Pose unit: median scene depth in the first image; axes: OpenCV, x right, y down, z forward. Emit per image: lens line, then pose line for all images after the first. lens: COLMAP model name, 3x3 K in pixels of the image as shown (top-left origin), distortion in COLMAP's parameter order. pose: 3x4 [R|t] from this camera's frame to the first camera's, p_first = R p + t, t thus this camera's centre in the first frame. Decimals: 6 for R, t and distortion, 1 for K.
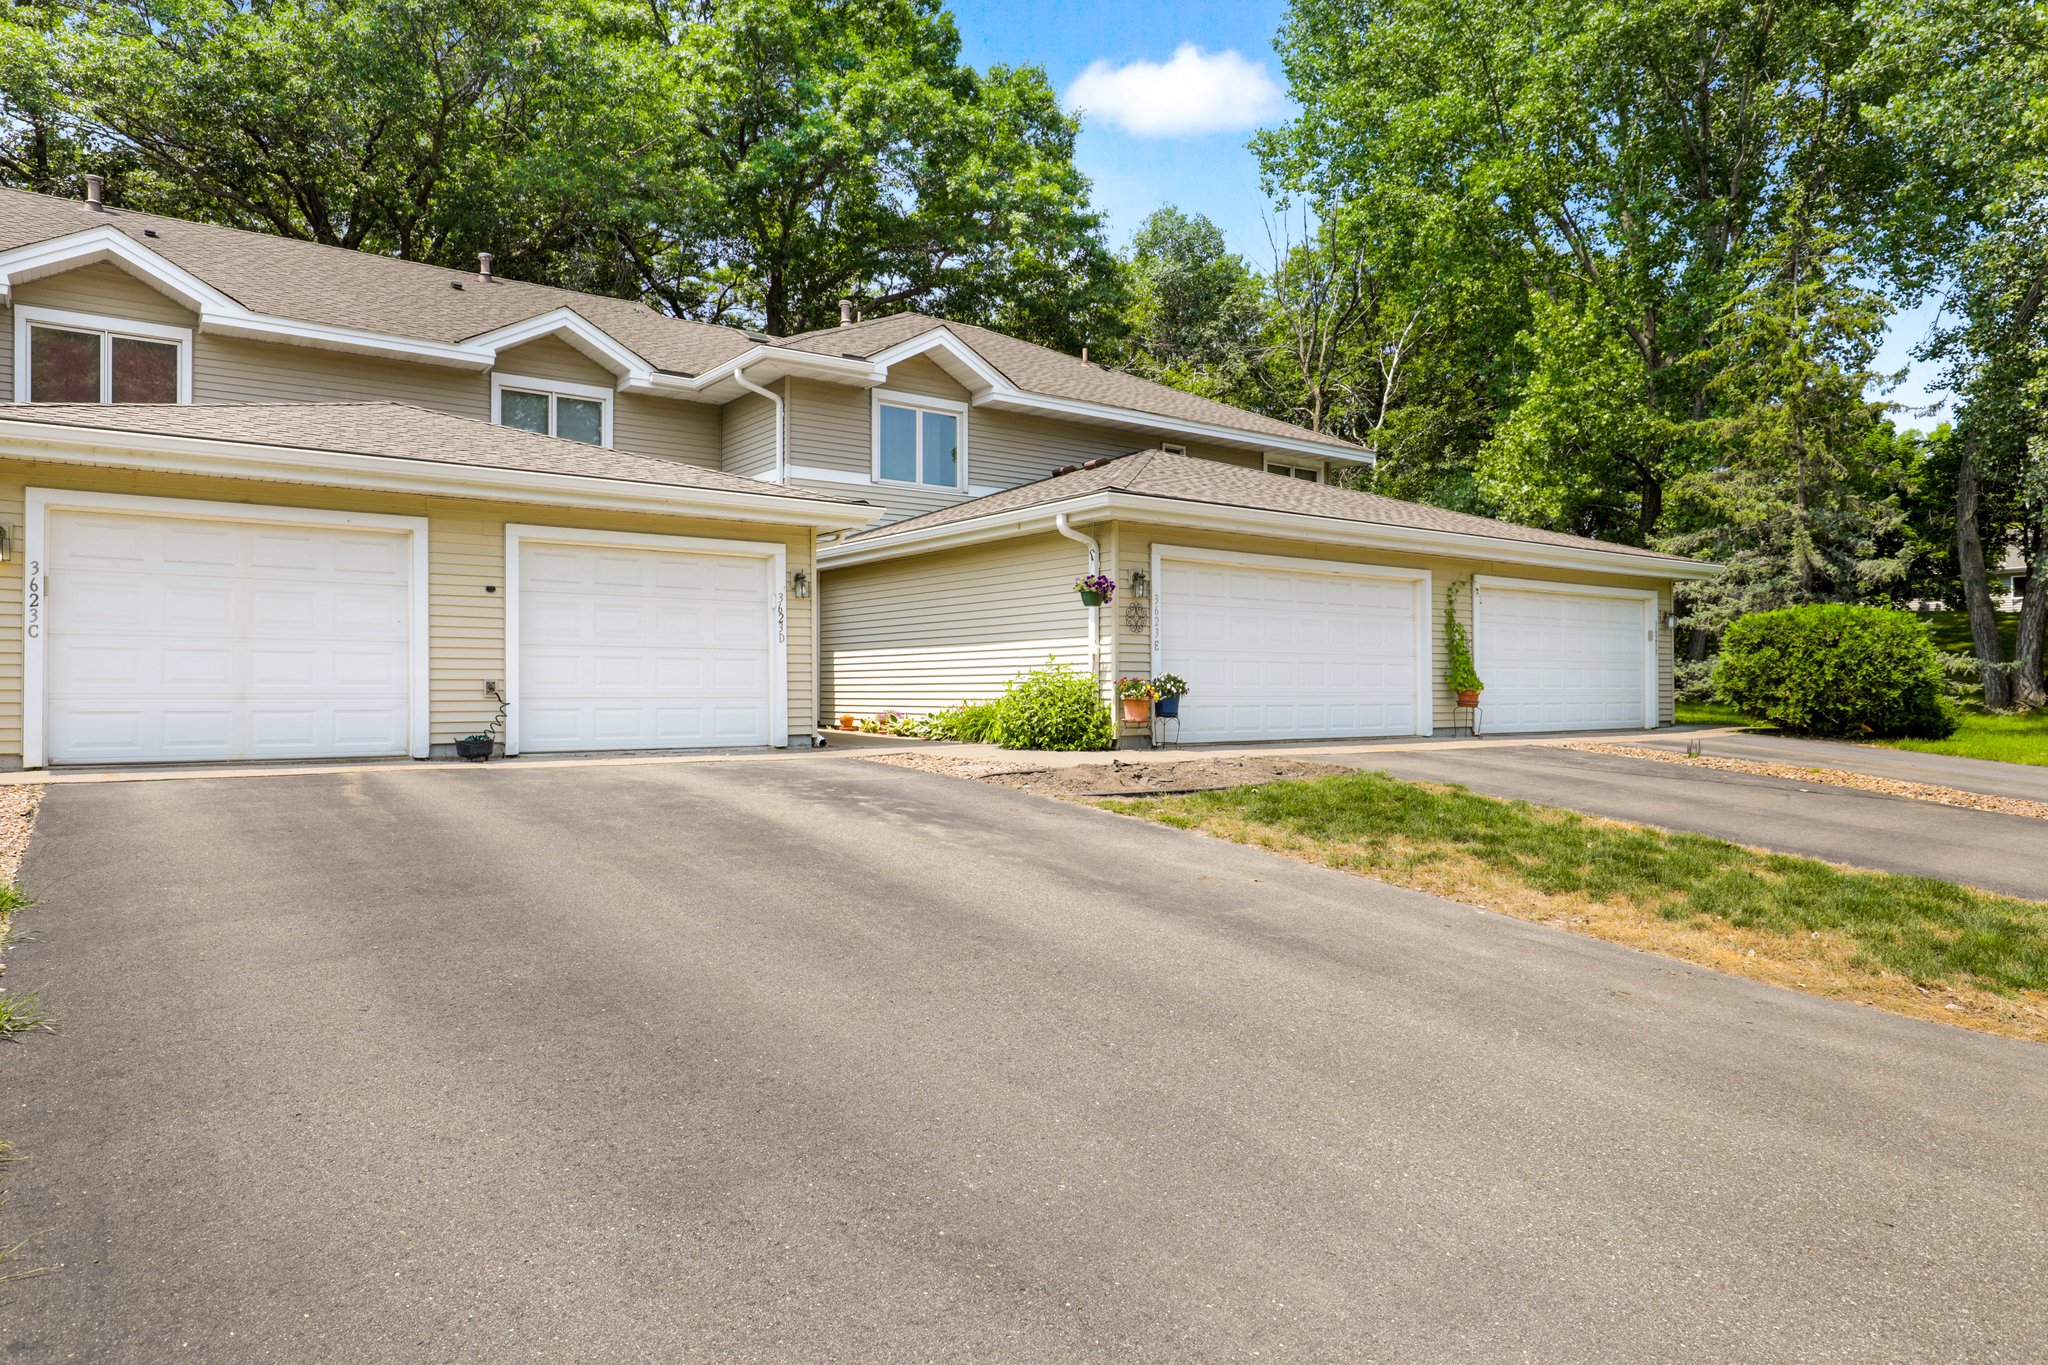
lens RADIAL K [[1229.1, 0, 1036.4], [0, 1229.1, 689.3], [0, 0, 1]] dist [-0.001317, -0.001528]
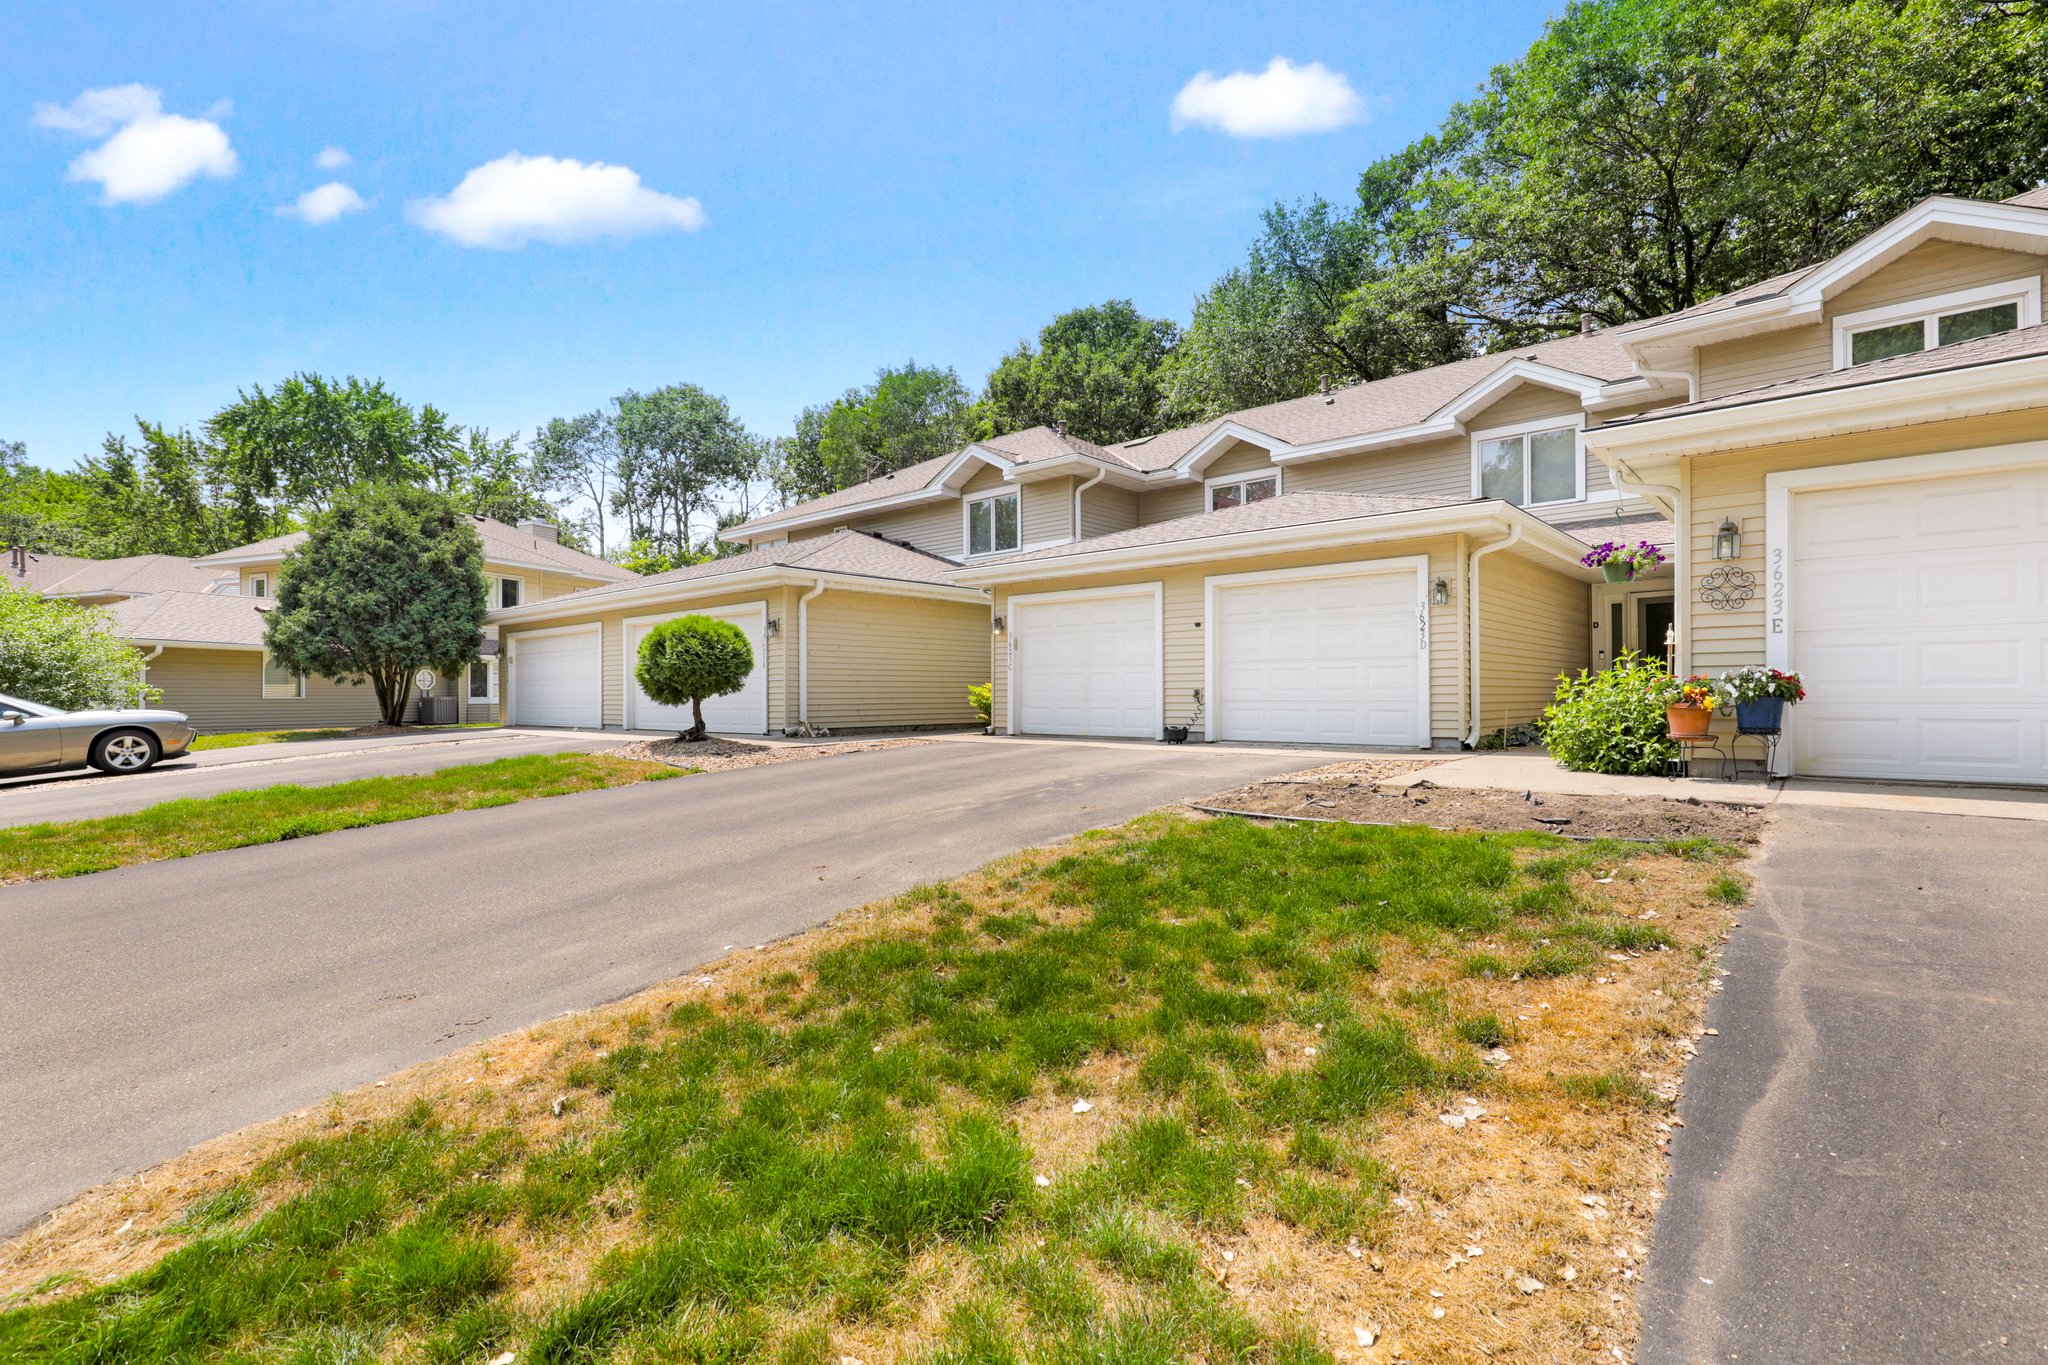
lens RADIAL K [[946.3, 0, 1038.4], [0, 946.3, 695.0], [0, 0, 1]] dist [-0.003321, 0.001527]
pose [[0.219389, -0.001097, -0.975637, 0.416709], [0.006467, 0.999979, 0.000330, -0.000867], [0.975616, -0.006382, 0.219392, 0.409919]]
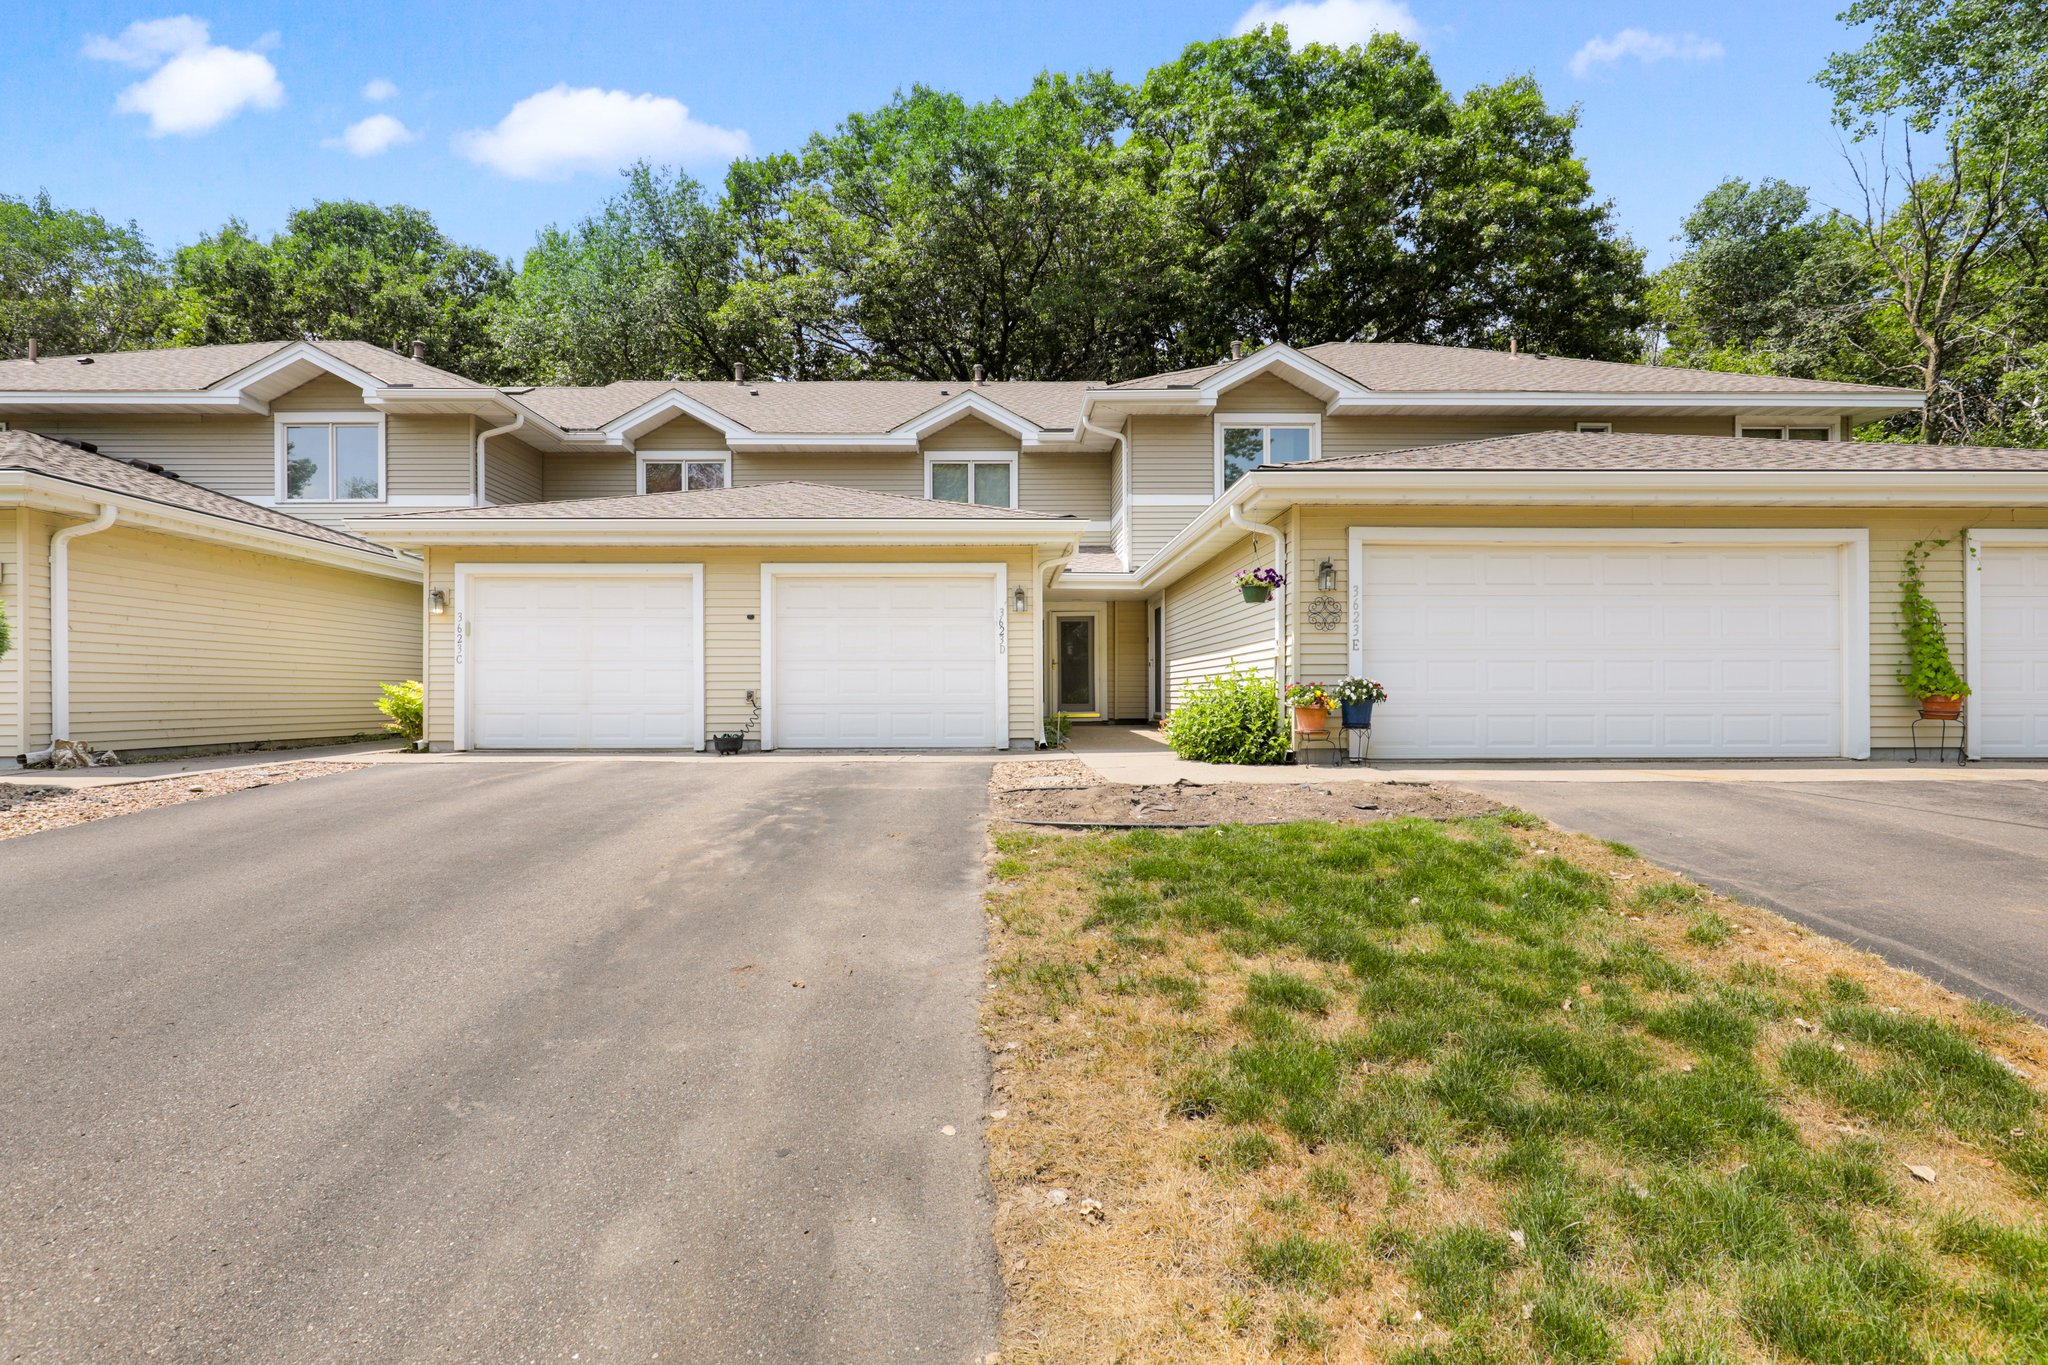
lens RADIAL K [[946.3, 0, 1016.4], [0, 946.3, 697.6], [0, 0, 1]] dist [-0.003321, 0.001527]
pose [[0.815255, -0.000342, -0.579102, 0.236399], [0.003017, 0.999989, 0.003656, -0.001535], [0.579094, -0.004728, 0.815247, 0.263801]]
